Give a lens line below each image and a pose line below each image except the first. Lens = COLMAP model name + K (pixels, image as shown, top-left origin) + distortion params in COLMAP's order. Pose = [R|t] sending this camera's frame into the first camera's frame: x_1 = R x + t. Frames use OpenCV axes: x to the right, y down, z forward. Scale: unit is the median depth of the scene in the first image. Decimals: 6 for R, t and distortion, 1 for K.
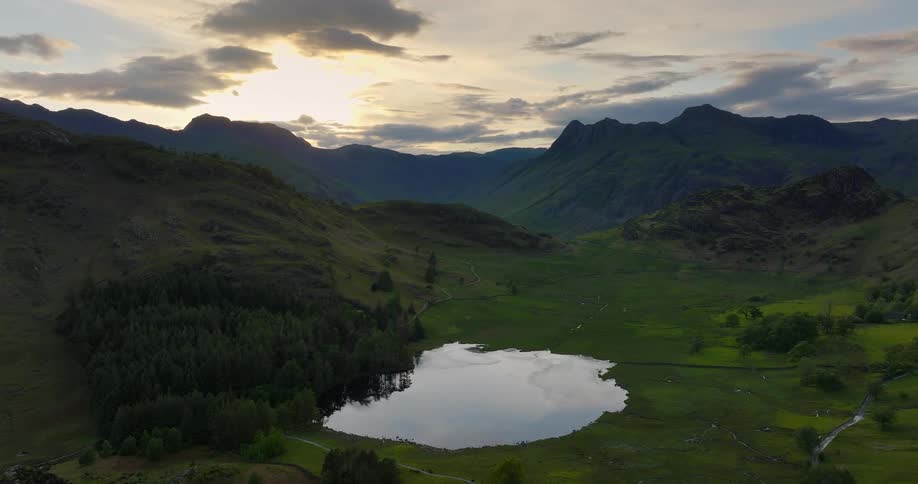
lens RADIAL K [[602.9, 0, 448.6], [0, 602.9, 240.6], [0, 0, 1]] dist [-0.005009, -0.001179]
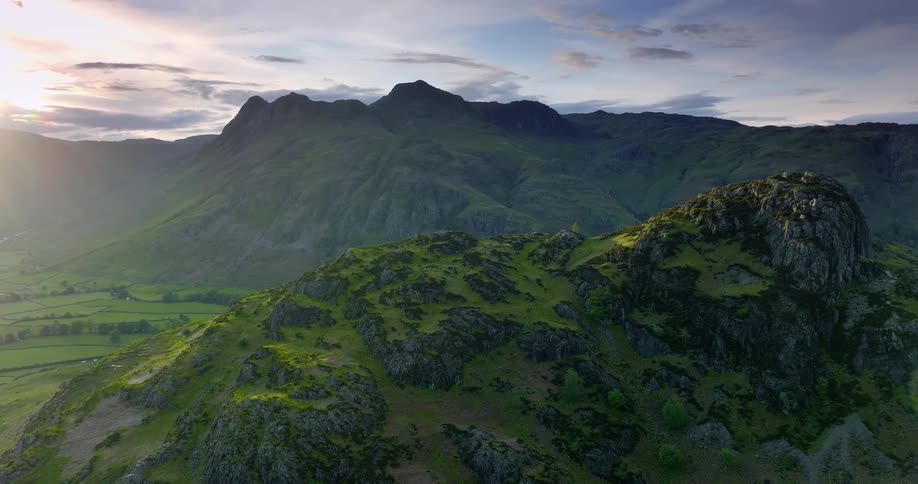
lens RADIAL K [[640.6, 0, 459.0], [0, 640.6, 242.0], [0, 0, 1]] dist [0.005681, 0.000020]
pose [[0.903428, -0.042225, 0.426656, 0.122646], [0.038896, 0.999107, 0.016519, -0.033167], [-0.426972, 0.001672, 0.904263, 0.253470]]
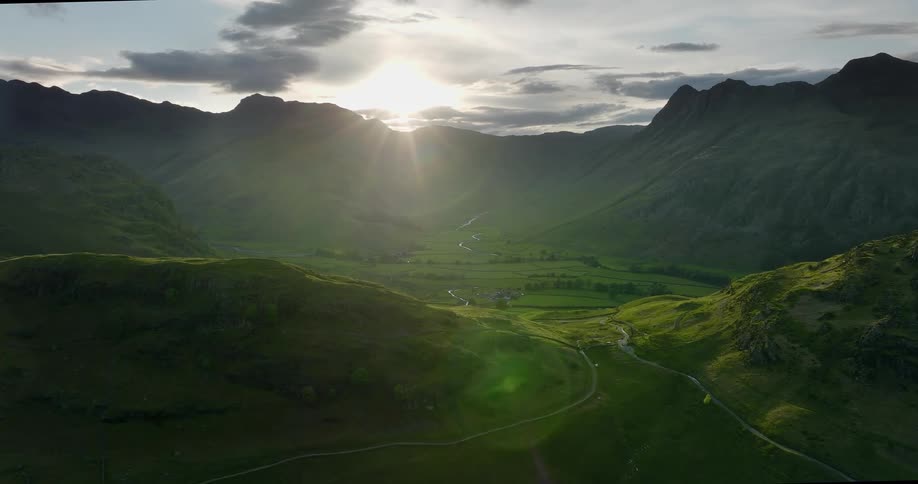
lens RADIAL K [[640.6, 0, 459.0], [0, 640.6, 242.0], [0, 0, 1]] dist [0.005681, 0.000020]
pose [[0.989181, 0.004555, -0.146628, 0.064925], [-0.001346, 0.999758, 0.021974, -0.027503], [0.146692, -0.021539, 0.988948, 0.214464]]
